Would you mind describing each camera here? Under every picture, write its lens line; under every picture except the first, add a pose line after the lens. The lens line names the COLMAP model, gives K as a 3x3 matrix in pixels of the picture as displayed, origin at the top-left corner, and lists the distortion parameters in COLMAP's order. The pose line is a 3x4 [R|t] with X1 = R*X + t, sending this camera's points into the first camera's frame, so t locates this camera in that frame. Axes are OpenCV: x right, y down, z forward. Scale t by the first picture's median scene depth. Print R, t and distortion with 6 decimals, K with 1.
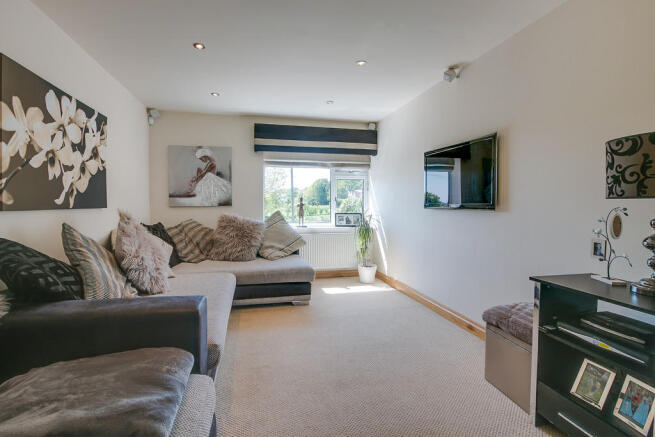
lens RADIAL K [[302.9, 0, 326.3], [0, 302.9, 216.5], [0, 0, 1]] dist [-0.001020, -0.000162]
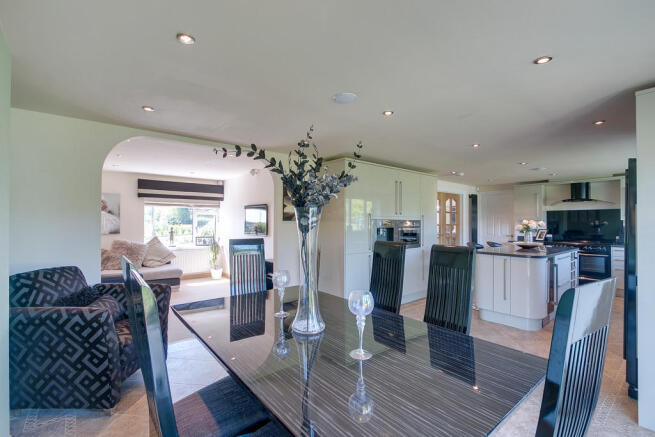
lens RADIAL K [[302.9, 0, 318.2], [0, 302.9, 220.0], [0, 0, 1]] dist [-0.001020, -0.000162]
pose [[0.919753, 0.002309, 0.392490, -0.002908], [0.017397, 0.998760, -0.046643, -0.016221], [-0.392111, 0.049729, 0.918573, -0.731814]]
